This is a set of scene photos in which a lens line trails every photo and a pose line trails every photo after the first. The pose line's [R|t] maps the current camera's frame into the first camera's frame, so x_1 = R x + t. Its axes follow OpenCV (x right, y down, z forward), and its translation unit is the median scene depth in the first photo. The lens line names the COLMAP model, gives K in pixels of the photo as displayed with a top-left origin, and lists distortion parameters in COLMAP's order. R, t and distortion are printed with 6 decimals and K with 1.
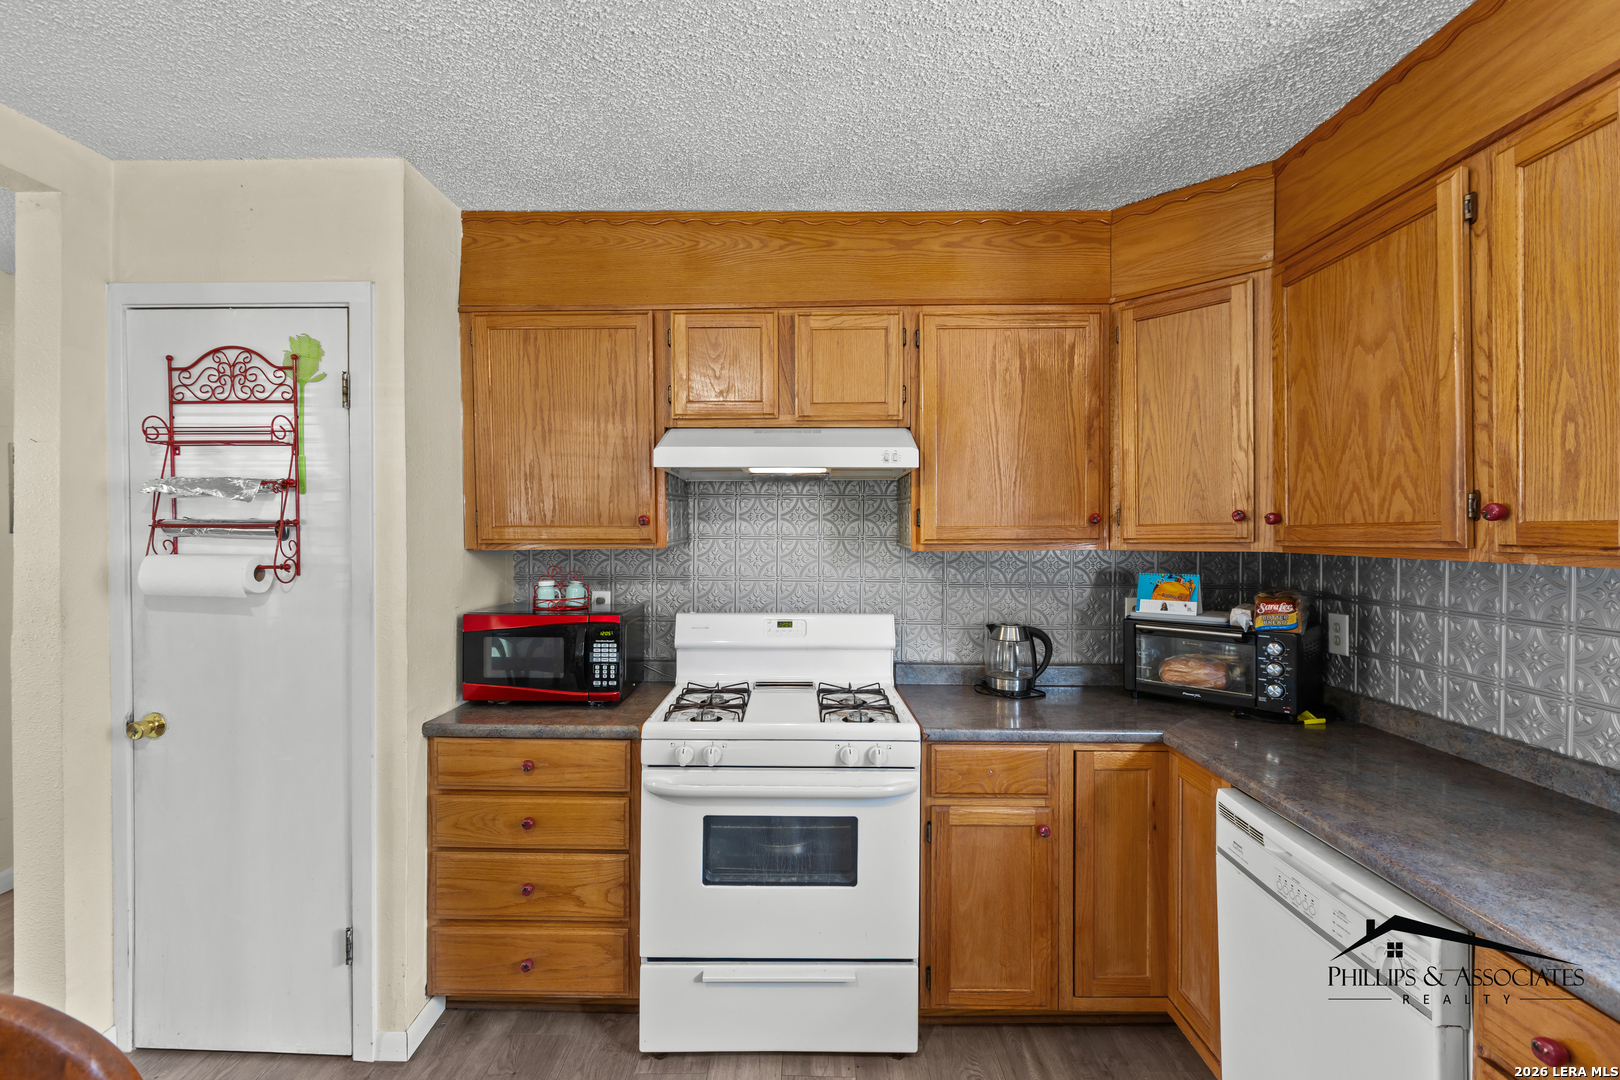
lens RADIAL K [[722.0, 0, 800.5], [0, 722.0, 535.9], [0, 0, 1]] dist [-0.001292, -0.000250]
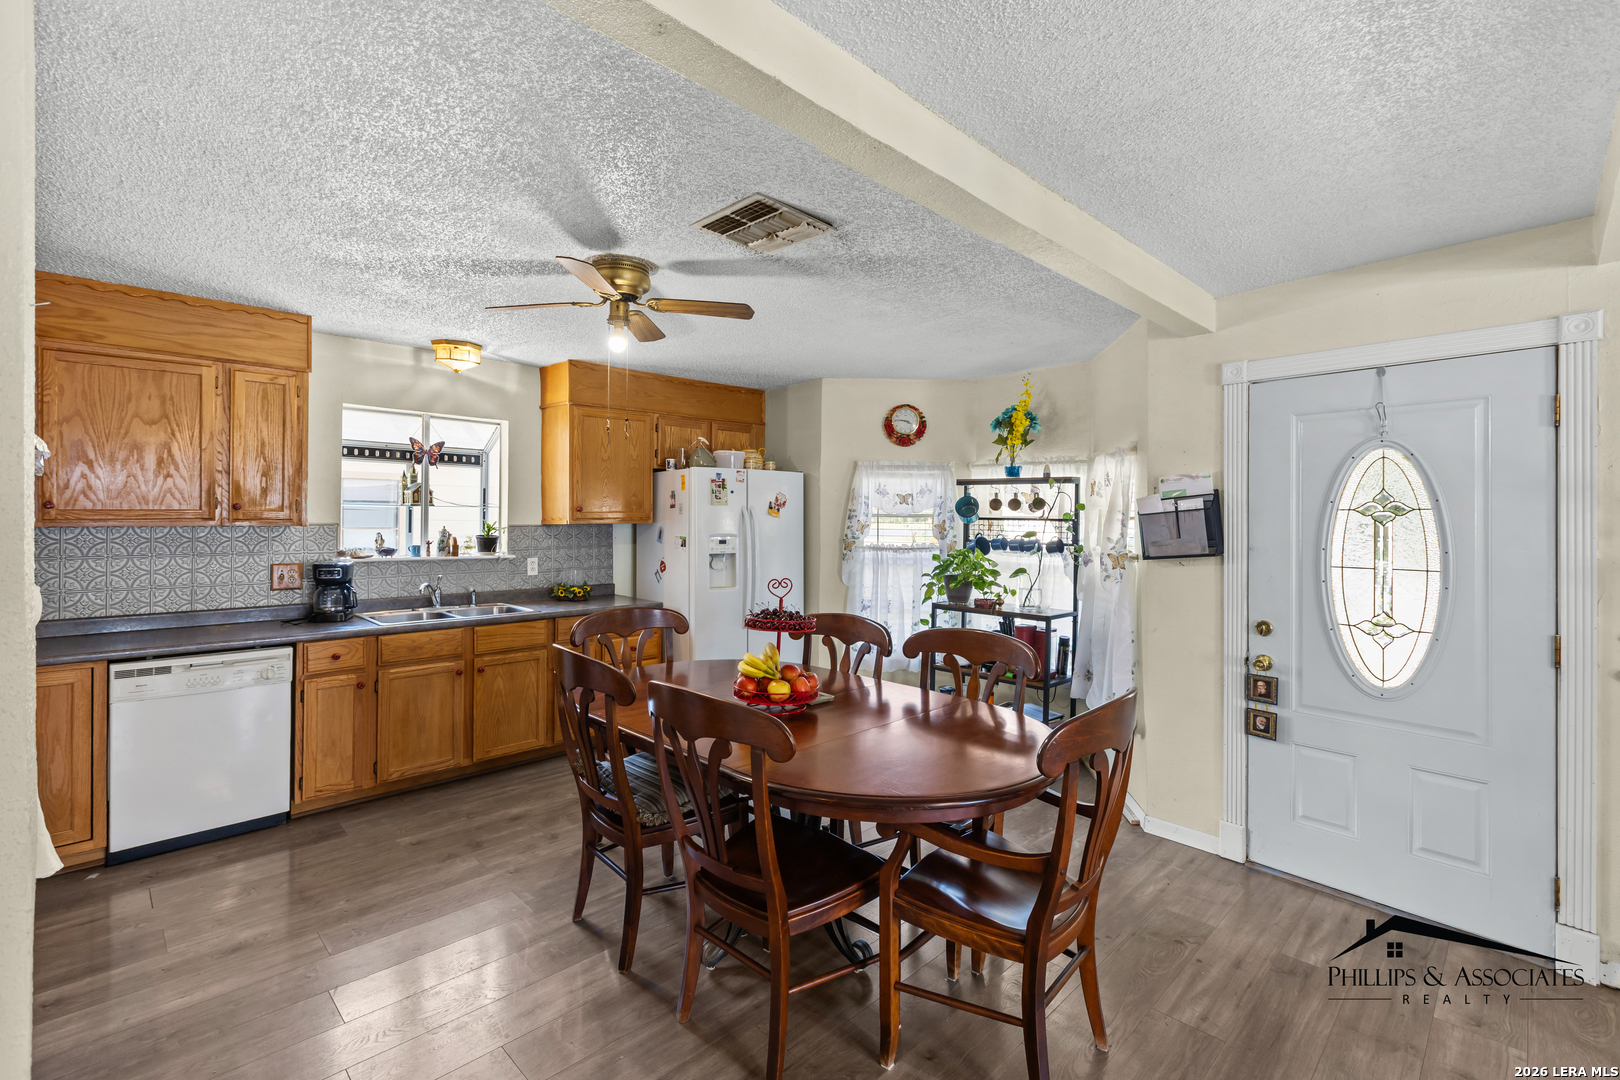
lens RADIAL K [[722.0, 0, 793.3], [0, 722.0, 515.8], [0, 0, 1]] dist [-0.001292, -0.000250]
pose [[-0.704784, -0.008208, 0.709374, -1.455528], [-0.002776, 0.999957, 0.008812, -0.017513], [-0.709416, 0.004241, -0.704777, 0.876788]]
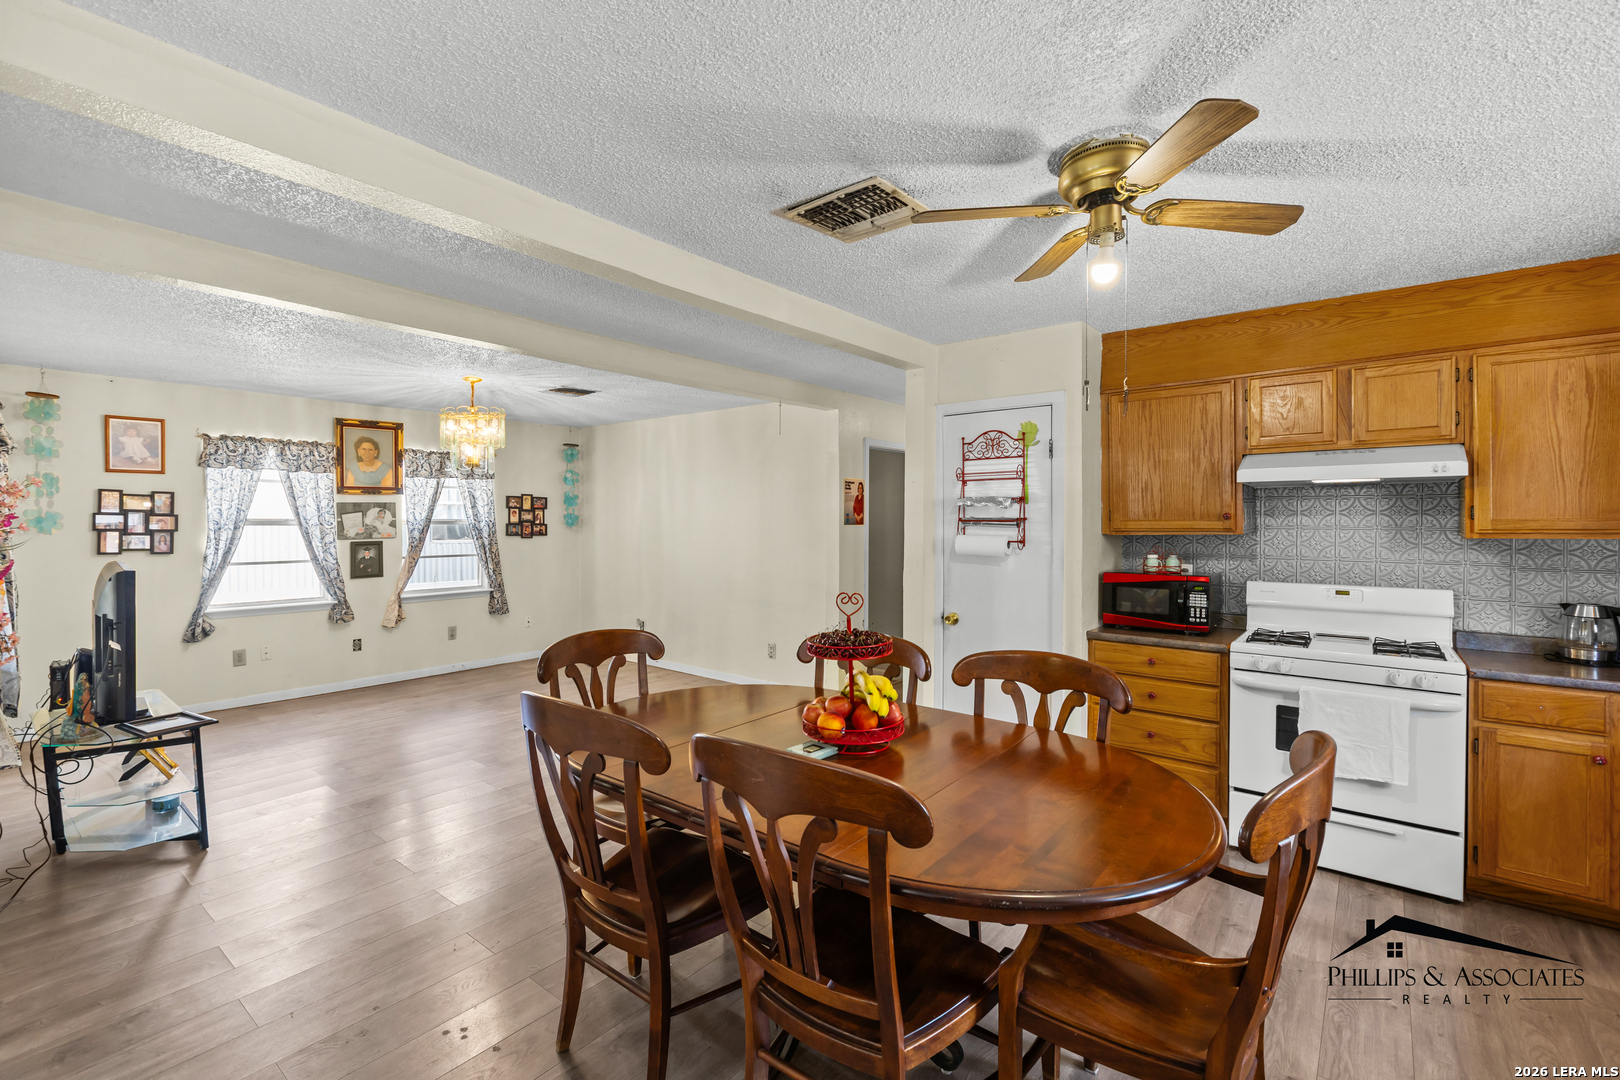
lens RADIAL K [[722.0, 0, 787.7], [0, 722.0, 526.8], [0, 0, 1]] dist [-0.001292, -0.000250]
pose [[0.778106, 0.001470, -0.628131, 0.022232], [-0.004776, 0.999982, -0.003576, 0.011745], [0.628114, 0.005783, 0.778100, -0.850715]]
